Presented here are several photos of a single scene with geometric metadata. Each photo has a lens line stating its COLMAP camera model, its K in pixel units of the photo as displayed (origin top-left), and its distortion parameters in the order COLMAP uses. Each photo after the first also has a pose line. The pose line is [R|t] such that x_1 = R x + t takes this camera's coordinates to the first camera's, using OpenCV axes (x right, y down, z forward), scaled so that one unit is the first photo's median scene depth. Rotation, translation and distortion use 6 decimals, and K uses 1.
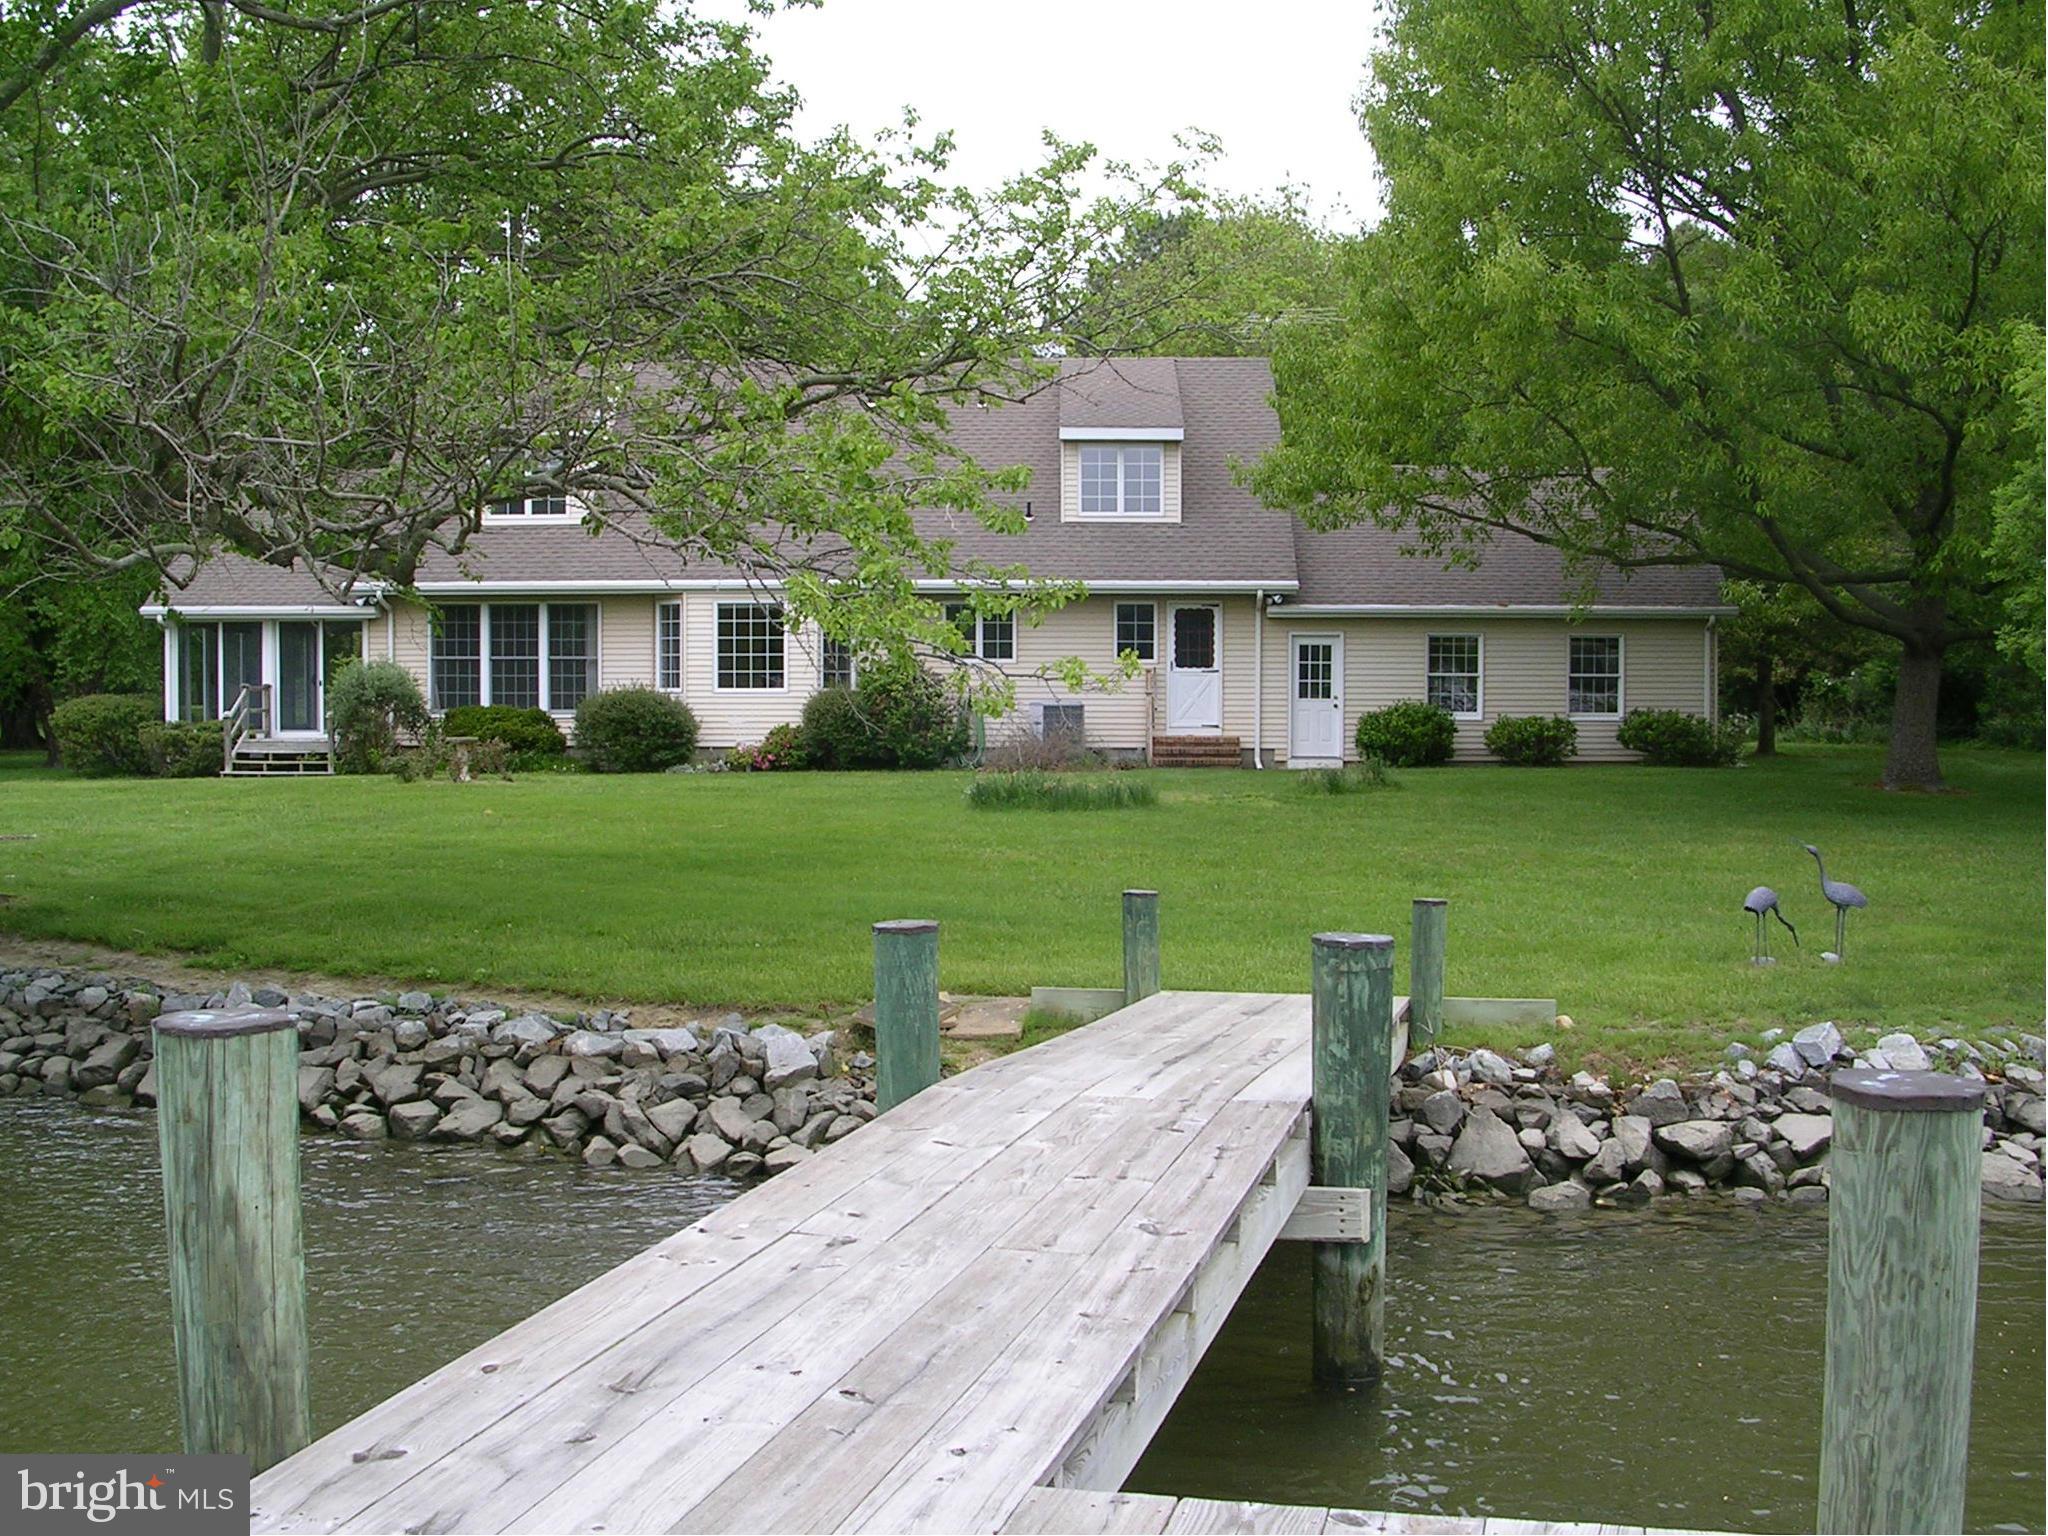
lens RADIAL K [[2325.0, 0, 1018.3], [0, 2325.0, 792.7], [0, 0, 1]] dist [-0.182264, 0.032026]
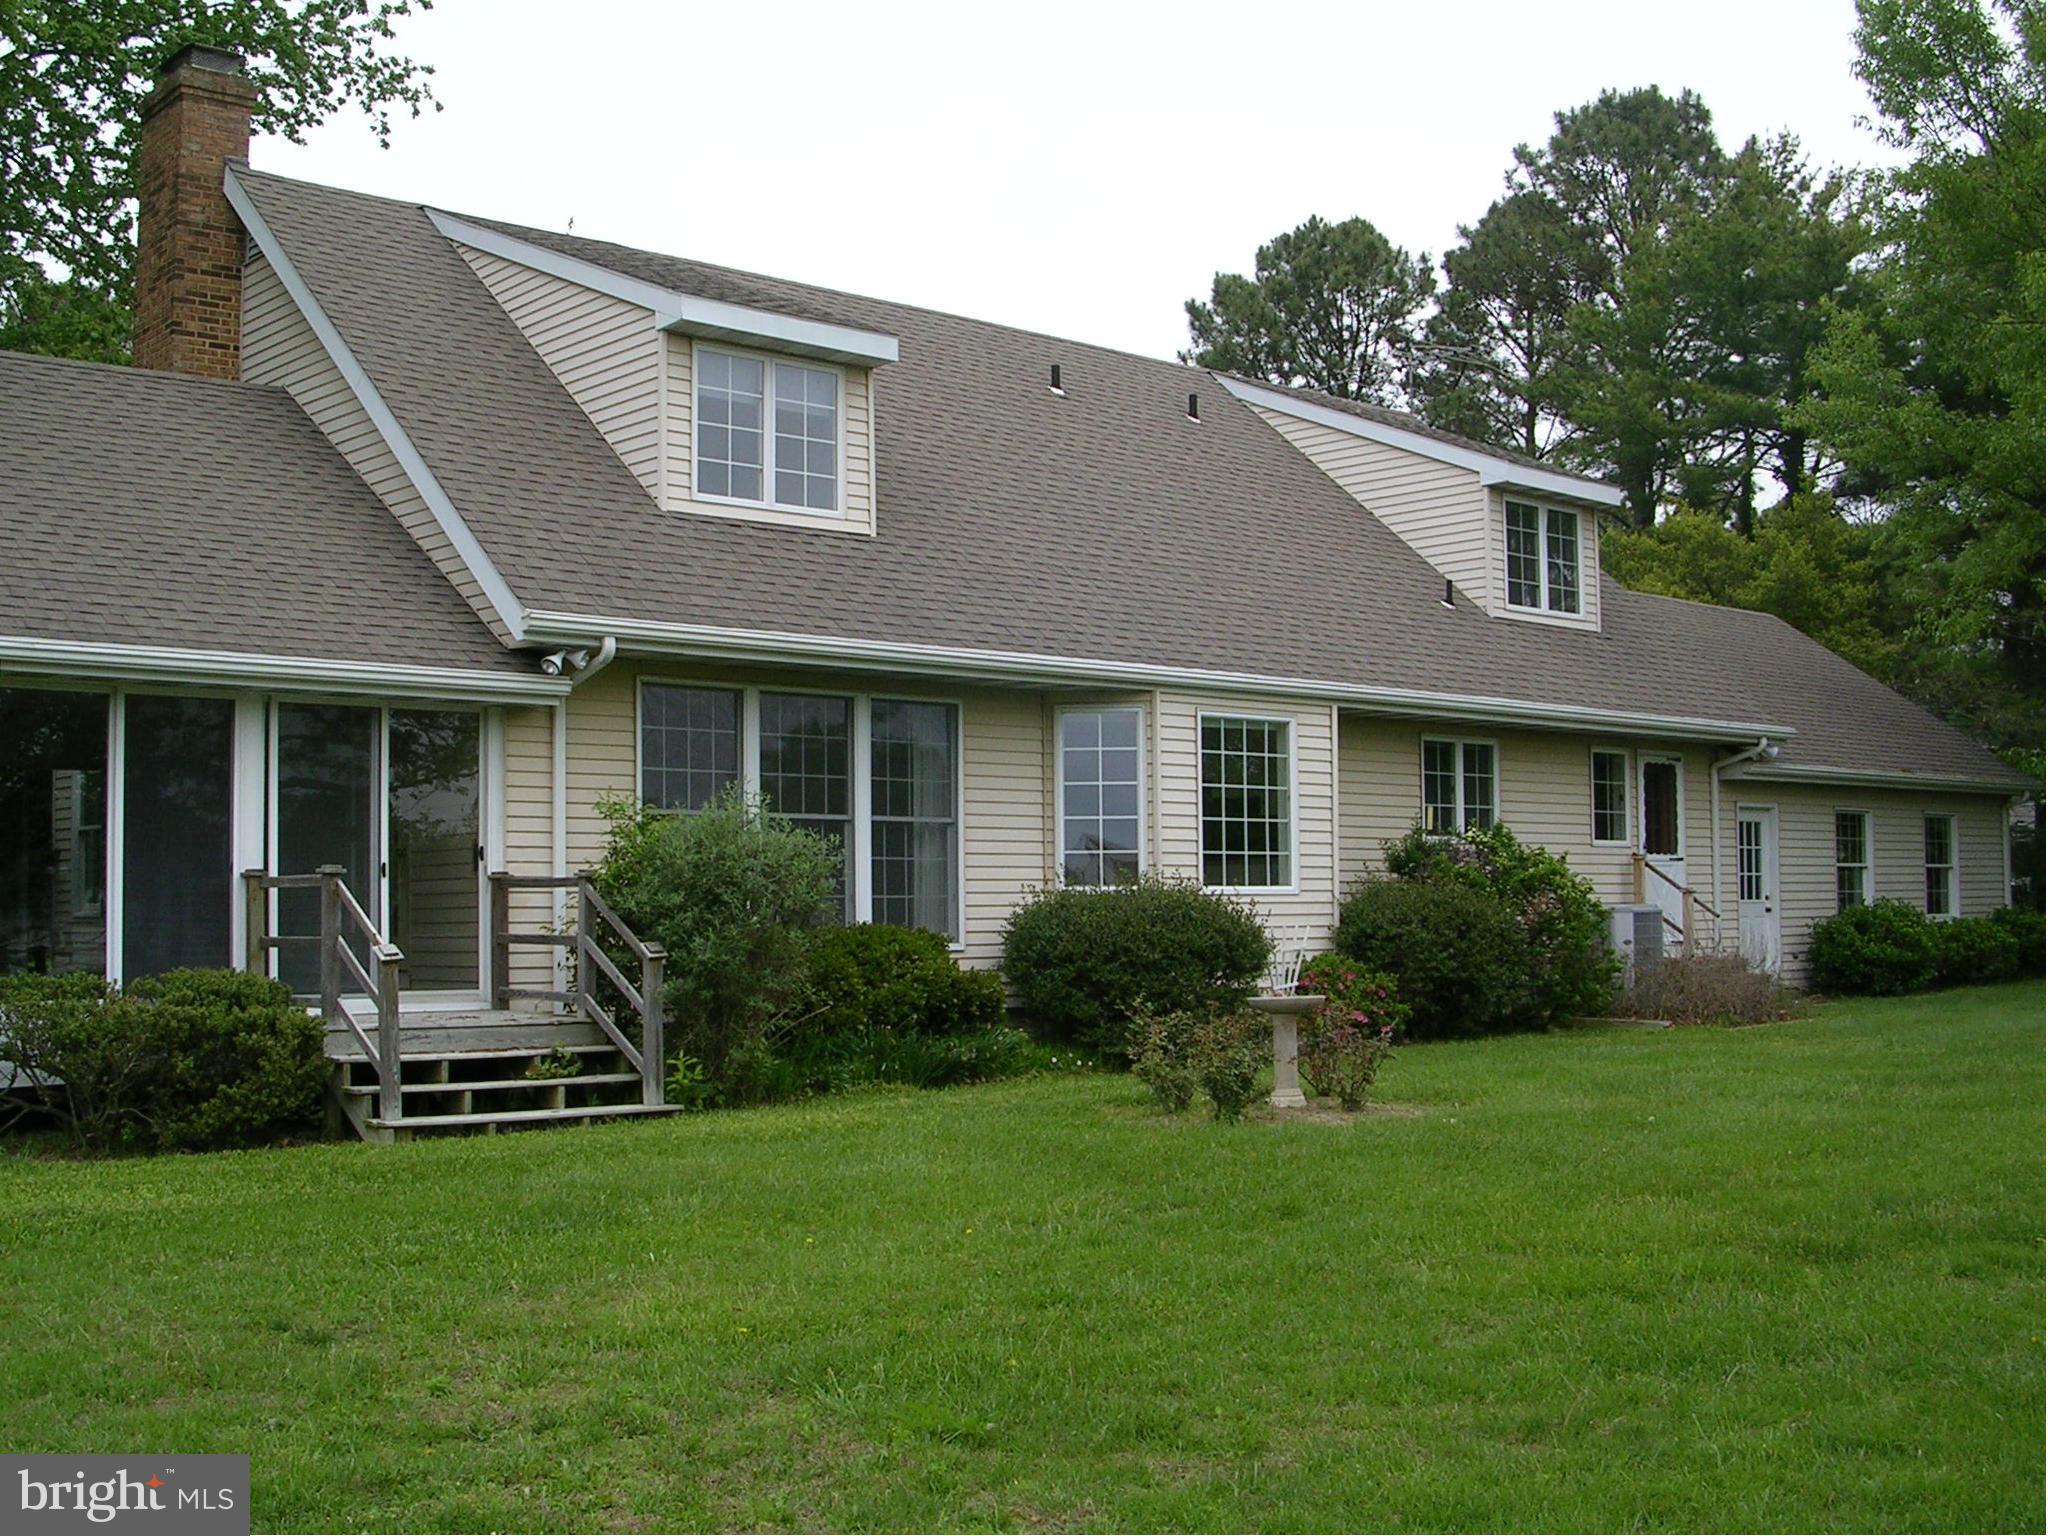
lens RADIAL K [[2325.0, 0, 1018.3], [0, 2325.0, 792.7], [0, 0, 1]] dist [-0.182264, 0.032026]
pose [[0.729828, 0.027473, 0.683079, -0.499776], [0.043156, 0.995348, -0.086142, -0.023842], [-0.682268, 0.092348, 0.725247, 0.664517]]
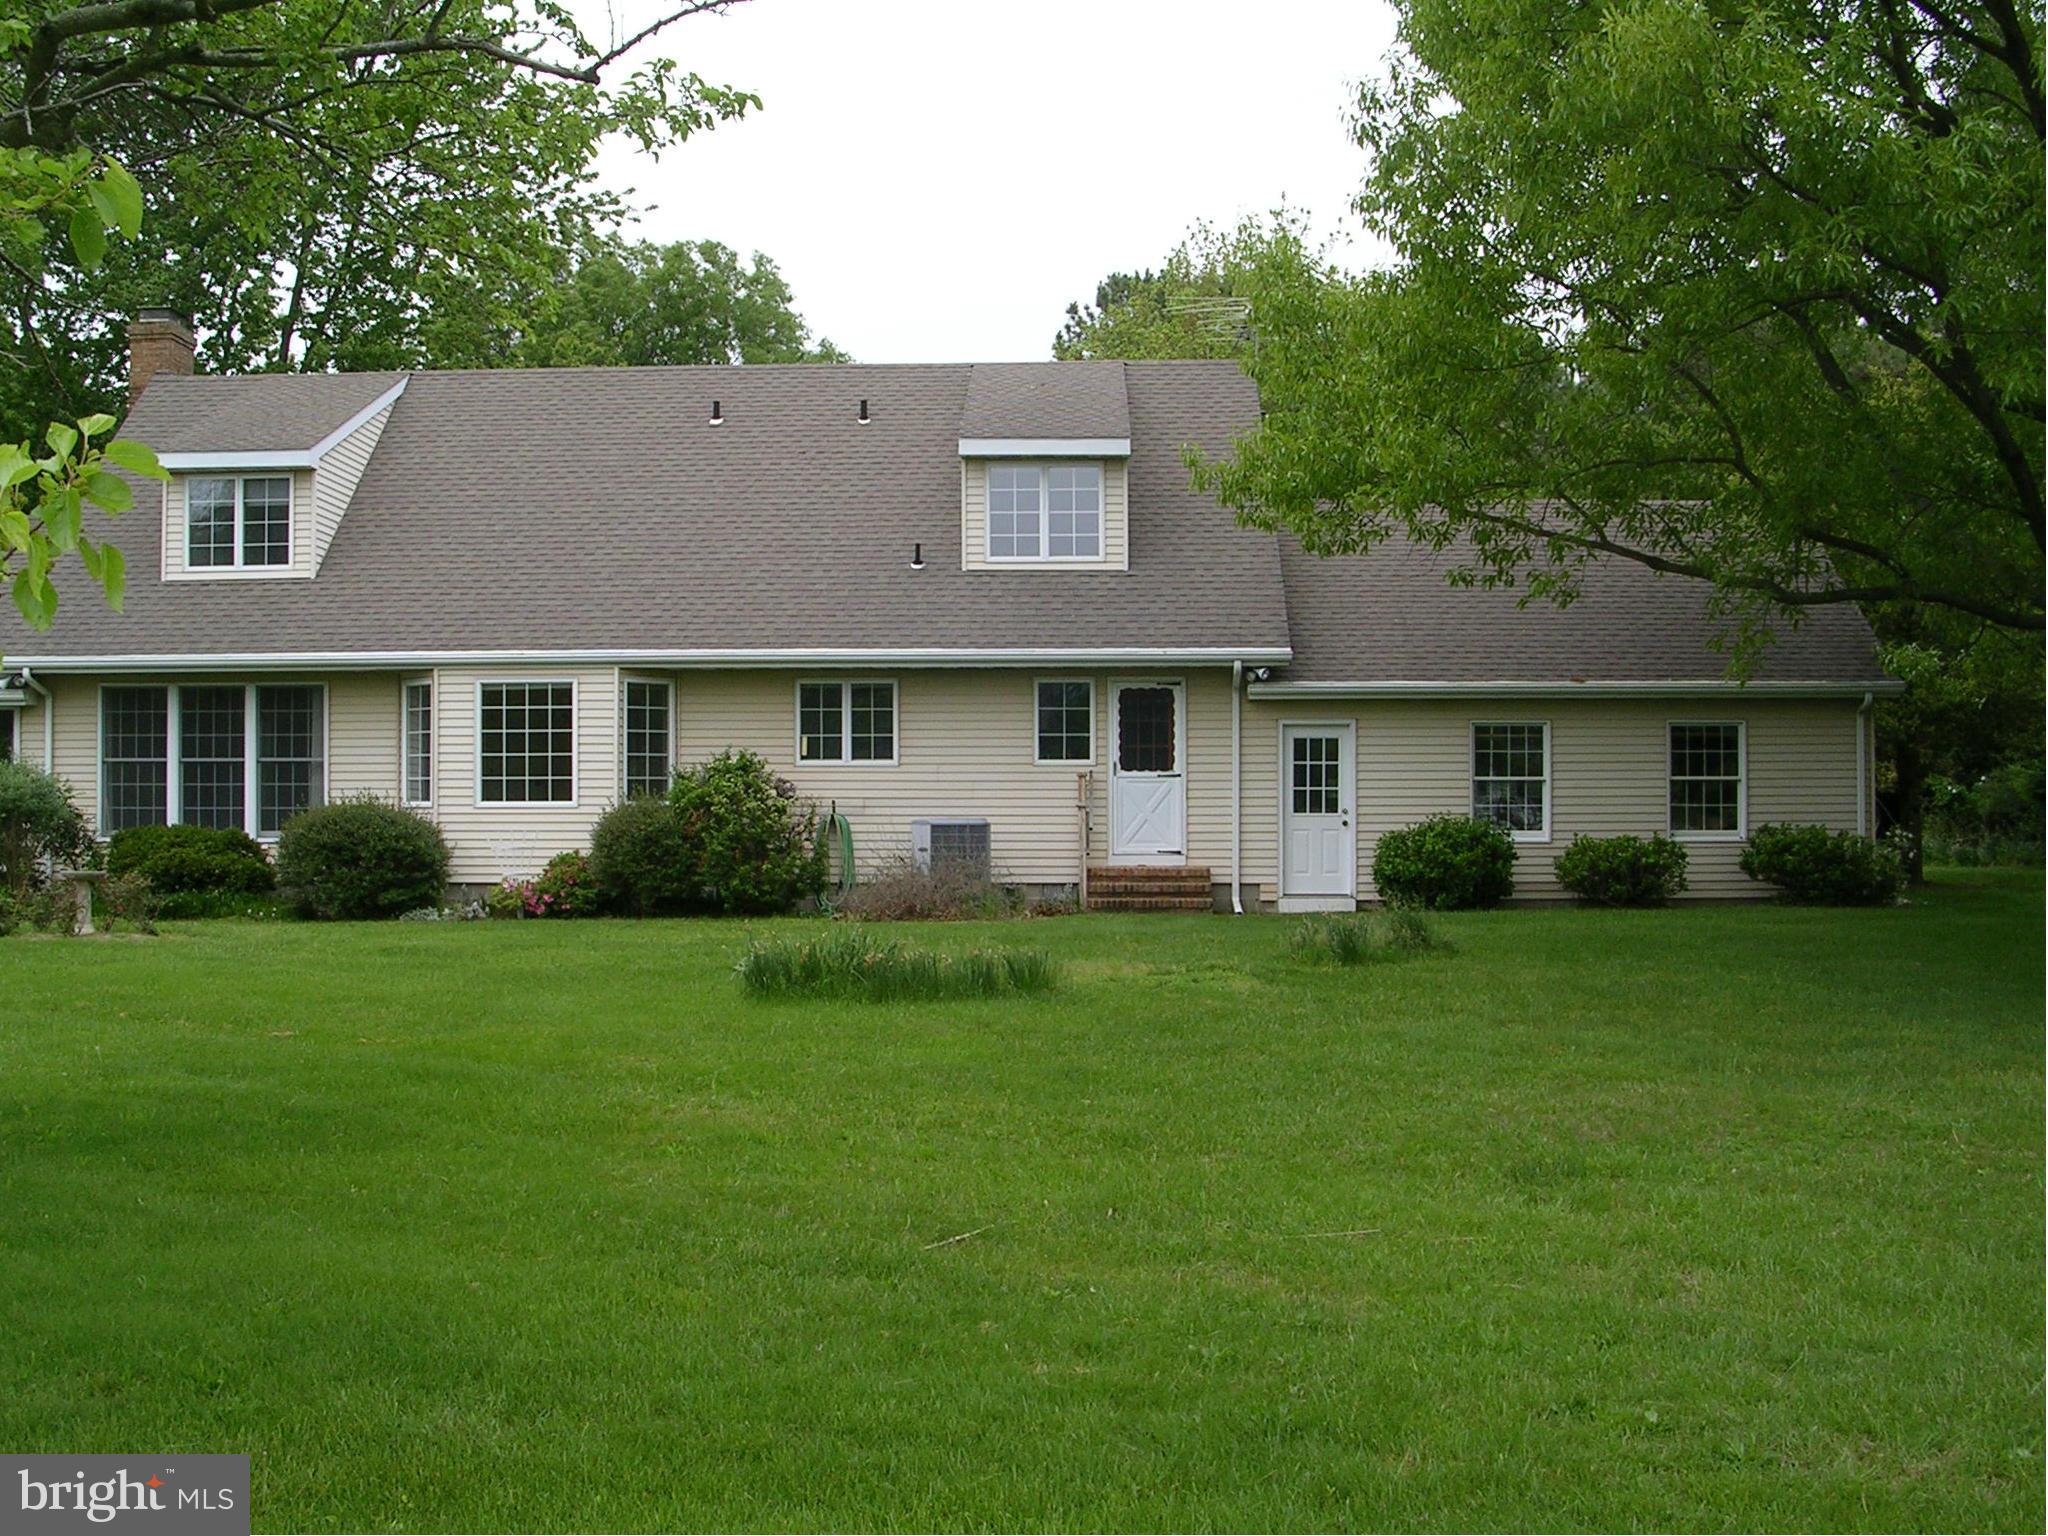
lens RADIAL K [[2325.0, 0, 1018.3], [0, 2325.0, 792.7], [0, 0, 1]] dist [-0.182264, 0.032026]
pose [[0.999994, -0.003293, 0.000547, 0.036193], [0.003317, 0.998648, -0.051869, -0.010292], [-0.000375, 0.051870, 0.998654, 0.288548]]
